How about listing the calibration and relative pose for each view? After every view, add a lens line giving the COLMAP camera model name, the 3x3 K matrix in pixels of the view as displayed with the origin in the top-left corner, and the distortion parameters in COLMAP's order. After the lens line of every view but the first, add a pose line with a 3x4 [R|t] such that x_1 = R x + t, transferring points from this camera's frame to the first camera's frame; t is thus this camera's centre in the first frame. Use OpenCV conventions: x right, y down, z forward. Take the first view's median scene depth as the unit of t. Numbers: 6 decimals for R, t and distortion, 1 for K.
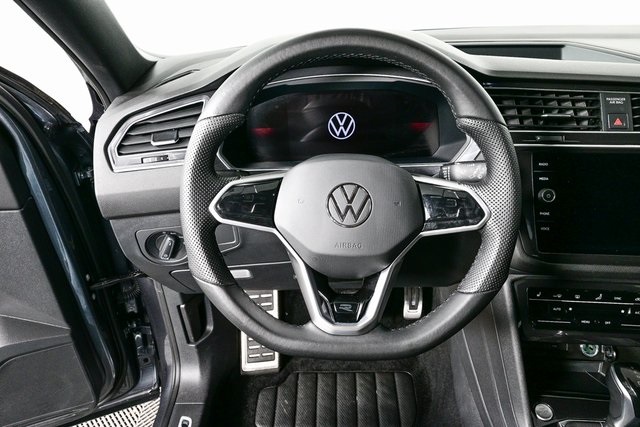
lens RADIAL K [[436.6, 0, 320.9], [0, 436.6, 210.9], [0, 0, 1]] dist [-0.005423, 0.002034]
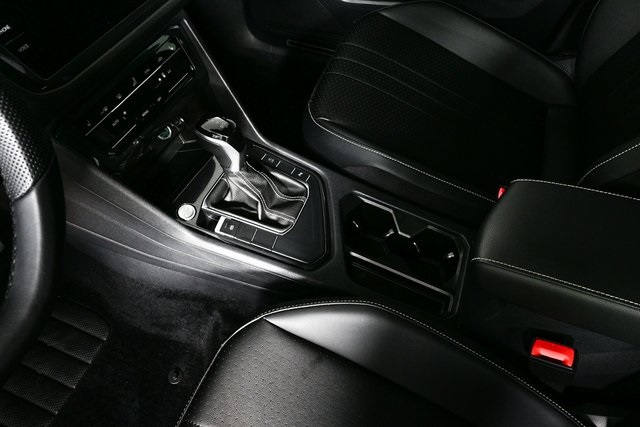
lens RADIAL K [[436.6, 0, 322.2], [0, 436.6, 213.3], [0, 0, 1]] dist [-0.005423, 0.002034]
pose [[0.343757, -0.762246, 0.548463, 0.079979], [0.470543, 0.645260, 0.601854, 0.015627], [-0.812662, 0.051184, 0.580483, 0.193193]]
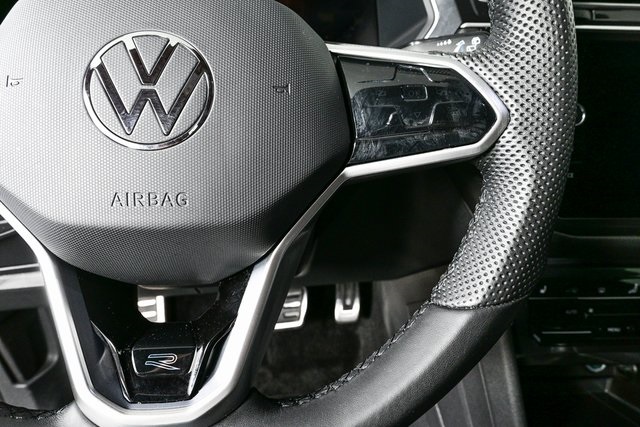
lens RADIAL K [[436.6, 0, 319.9], [0, 436.6, 210.9], [0, 0, 1]] dist [-0.005423, 0.002034]
pose [[0.990112, -0.027898, 0.137478, 0.118828], [0.025144, 0.999448, 0.021731, 0.065566], [-0.138008, -0.018060, 0.990266, 0.479514]]
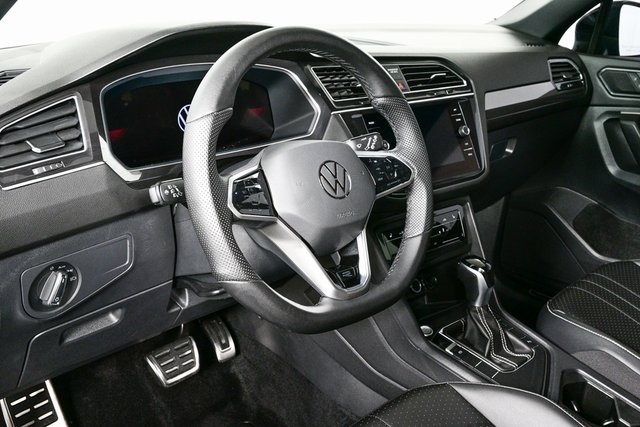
lens RADIAL K [[630.9, 0, 319.9], [0, 630.9, 211.5], [0, 0, 1]] dist [0.000267, 0.000000]
pose [[0.719875, -0.197114, 0.665526, -0.806084], [0.302271, 0.952162, -0.044946, 0.162489], [-0.624829, 0.233525, 0.745020, -0.161888]]
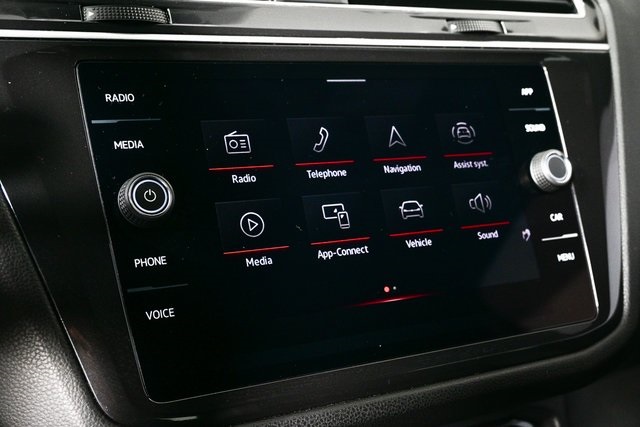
lens RADIAL K [[824.2, 0, 321.2], [0, 824.2, 210.8], [0, 0, 1]] dist [-0.001917, 0.000000]
pose [[0.832084, -0.078472, 0.549071, 0.310384], [0.190766, 0.970036, -0.150459, 0.074750], [-0.520812, 0.229939, 0.822121, 0.489292]]
